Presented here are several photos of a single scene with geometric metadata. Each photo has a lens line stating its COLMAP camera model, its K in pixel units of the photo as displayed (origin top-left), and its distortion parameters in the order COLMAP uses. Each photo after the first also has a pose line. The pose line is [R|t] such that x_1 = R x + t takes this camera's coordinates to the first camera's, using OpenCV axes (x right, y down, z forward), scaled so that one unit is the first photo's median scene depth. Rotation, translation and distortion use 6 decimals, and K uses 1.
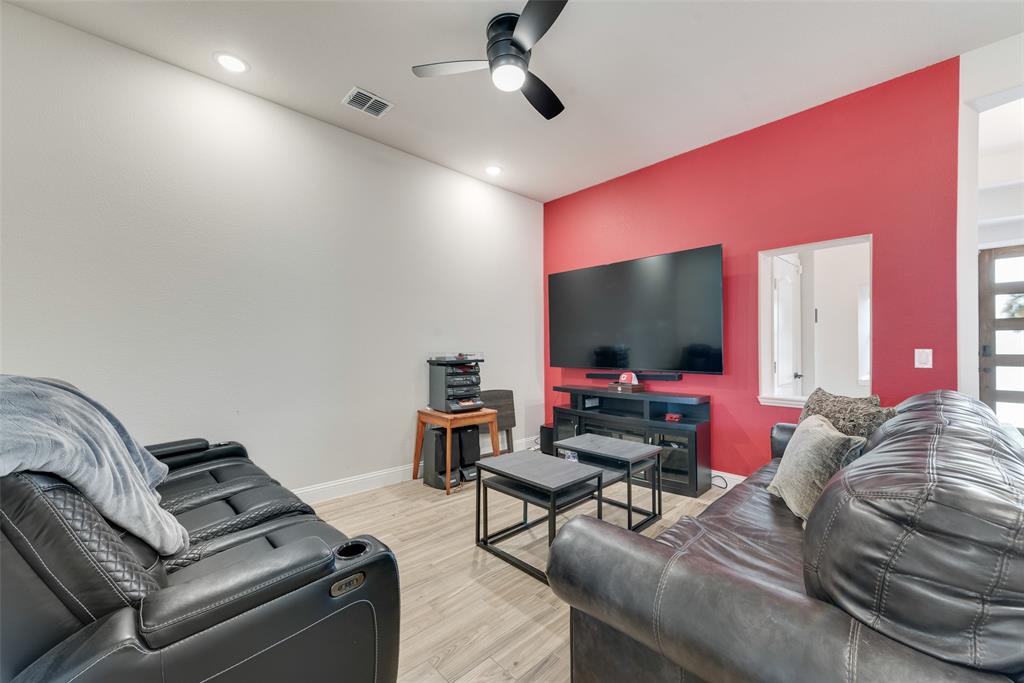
lens RADIAL K [[403.3, 0, 510.4], [0, 403.3, 347.2], [0, 0, 1]] dist [0.010415, -0.000222]
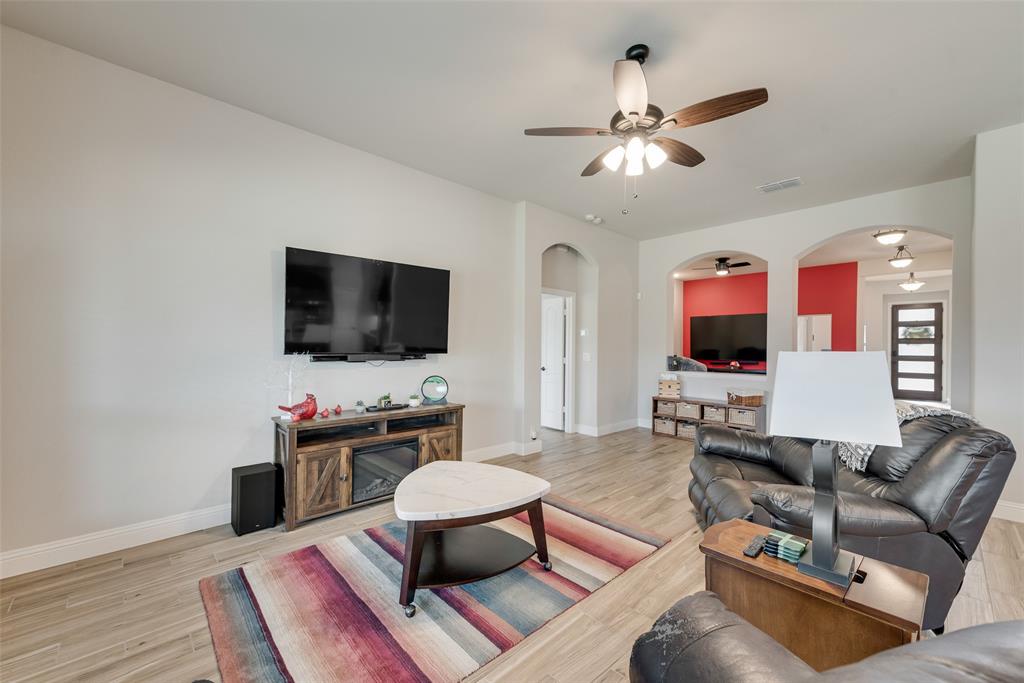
lens RADIAL K [[403.3, 0, 510.4], [0, 403.3, 347.2], [0, 0, 1]] dist [0.010415, -0.000222]
pose [[0.999961, 0.008821, 0.000512, -0.817942], [-0.008823, 0.999951, 0.004439, -0.016181], [-0.000473, -0.004443, 0.999990, -1.102150]]
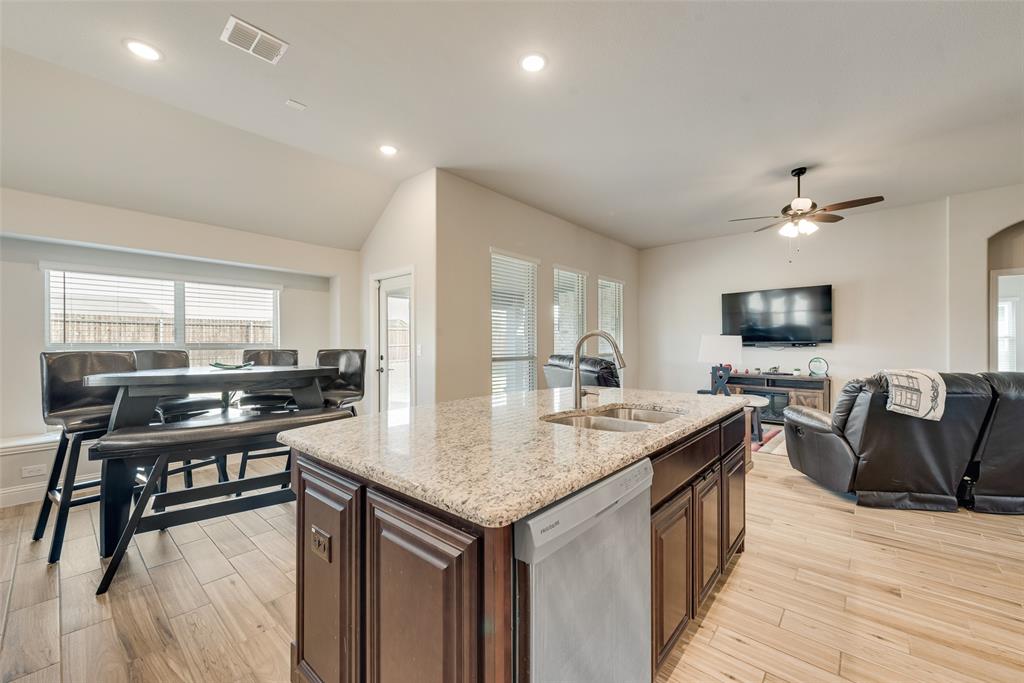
lens RADIAL K [[406.1, 0, 500.9], [0, 406.1, 341.1], [0, 0, 1]] dist [0.002701, 0.000050]
pose [[0.072085, -0.006282, -0.997379, 0.116992], [0.000755, 0.999980, -0.006244, 0.002691], [0.997398, -0.000303, 0.072089, -1.308770]]
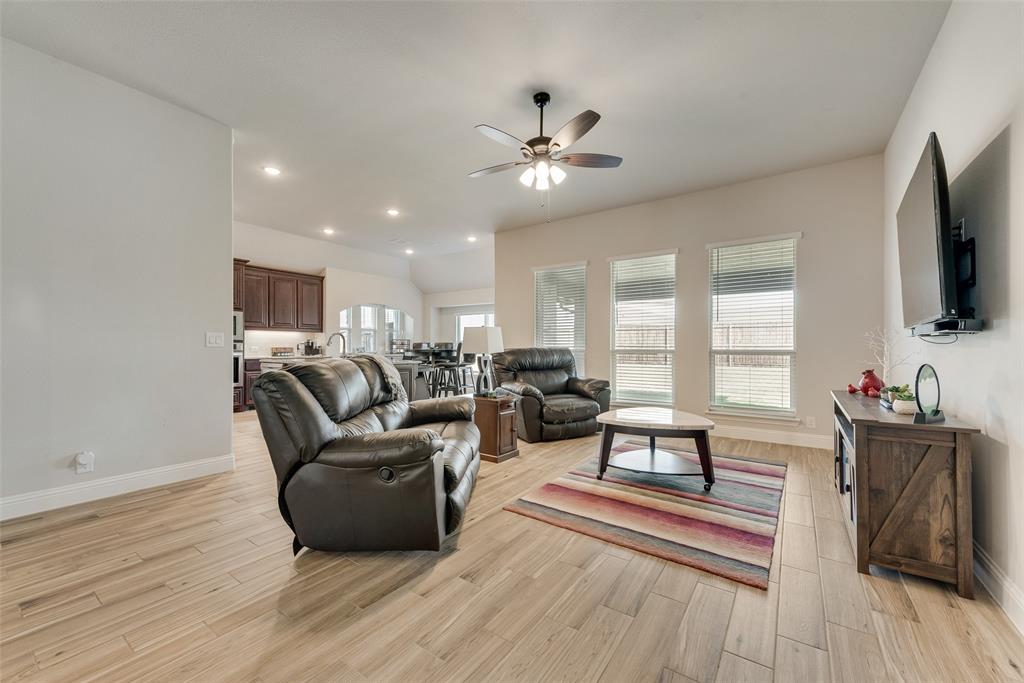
lens RADIAL K [[403.3, 0, 510.4], [0, 403.3, 347.2], [0, 0, 1]] dist [0.010415, -0.000222]
pose [[-0.980511, -0.000718, -0.196465, -0.506721], [-0.000964, 0.999999, 0.001155, 0.026869], [0.196464, 0.001322, -0.980510, -0.042202]]
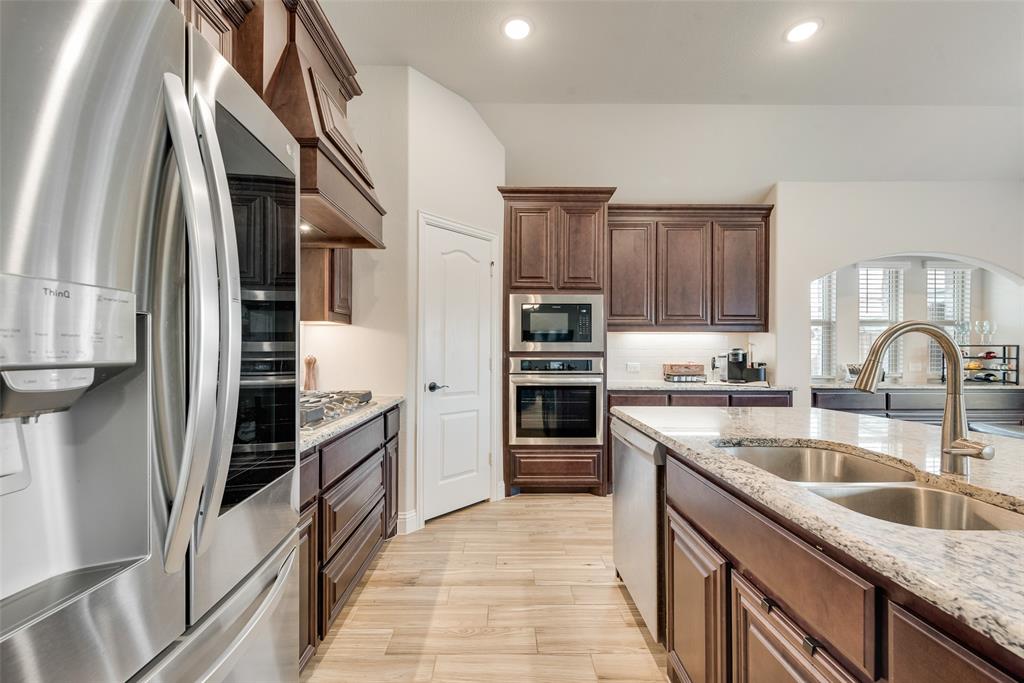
lens RADIAL K [[413.3, 0, 505.6], [0, 413.3, 349.2], [0, 0, 1]] dist [0.001819, 0.000043]
pose [[-0.729665, 0.001712, 0.683803, -0.255584], [-0.000770, 0.999994, -0.003325, 0.004788], [-0.683805, -0.002953, -0.729659, -0.898653]]
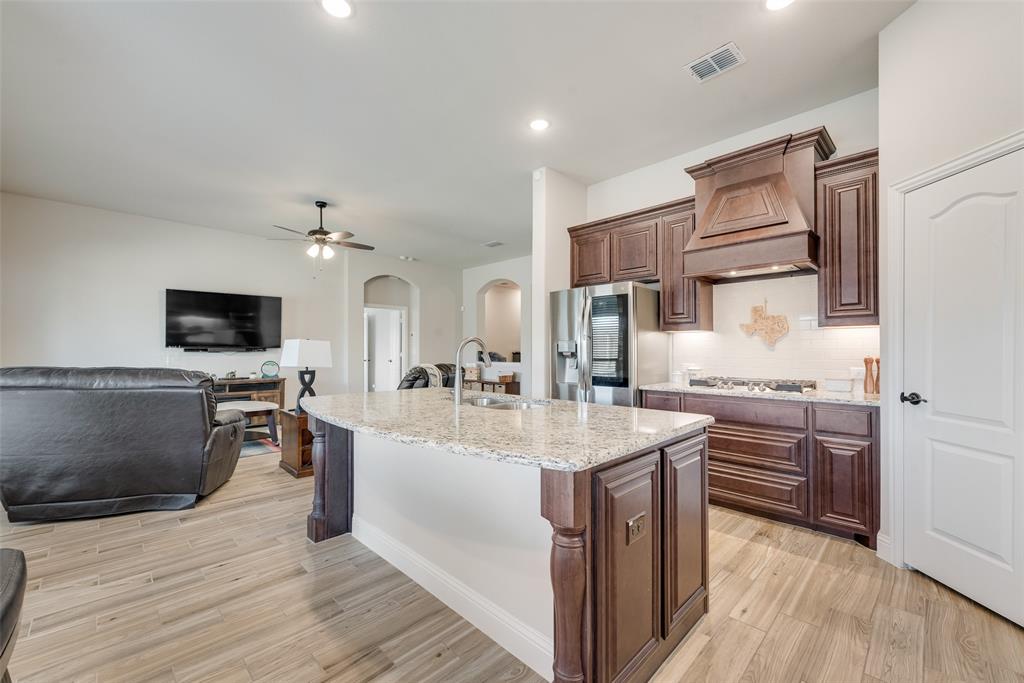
lens RADIAL K [[403.3, 0, 510.4], [0, 403.3, 347.2], [0, 0, 1]] dist [0.010415, -0.000222]
pose [[0.999681, 0.001612, 0.025210, -0.234033], [-0.001512, 0.999991, -0.003998, 0.002697], [-0.025216, 0.003959, 0.999674, -1.634961]]
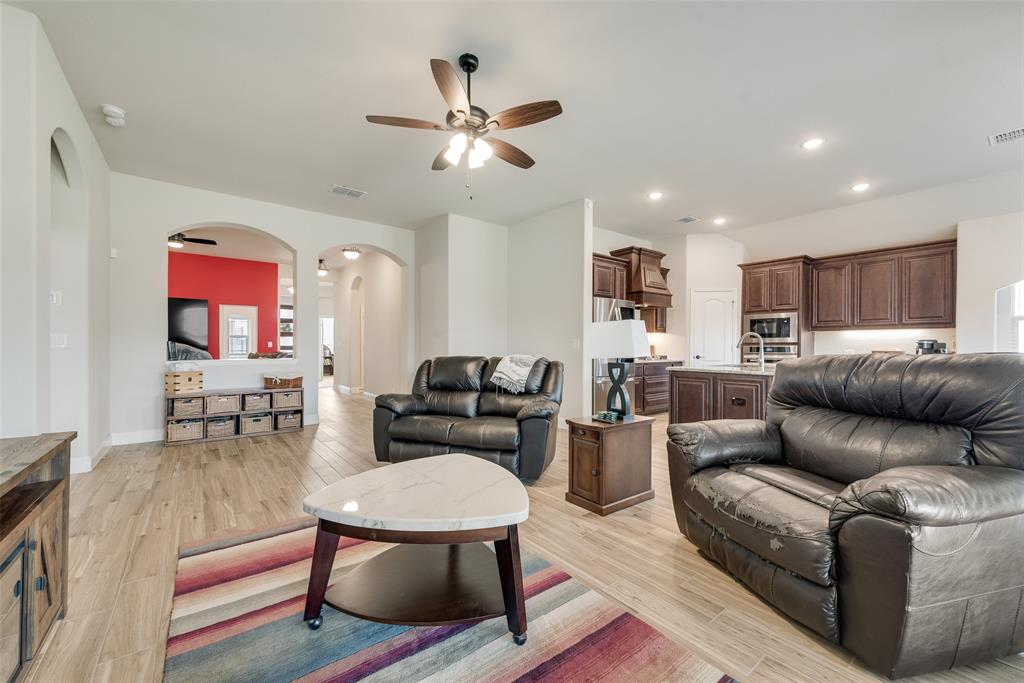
lens RADIAL K [[403.3, 0, 510.4], [0, 403.3, 347.2], [0, 0, 1]] dist [0.010415, -0.000222]
pose [[0.096573, 0.001679, 0.995325, -1.201964], [-0.003601, 0.999993, -0.001337, 0.024710], [-0.995319, -0.003455, 0.096578, -0.745254]]
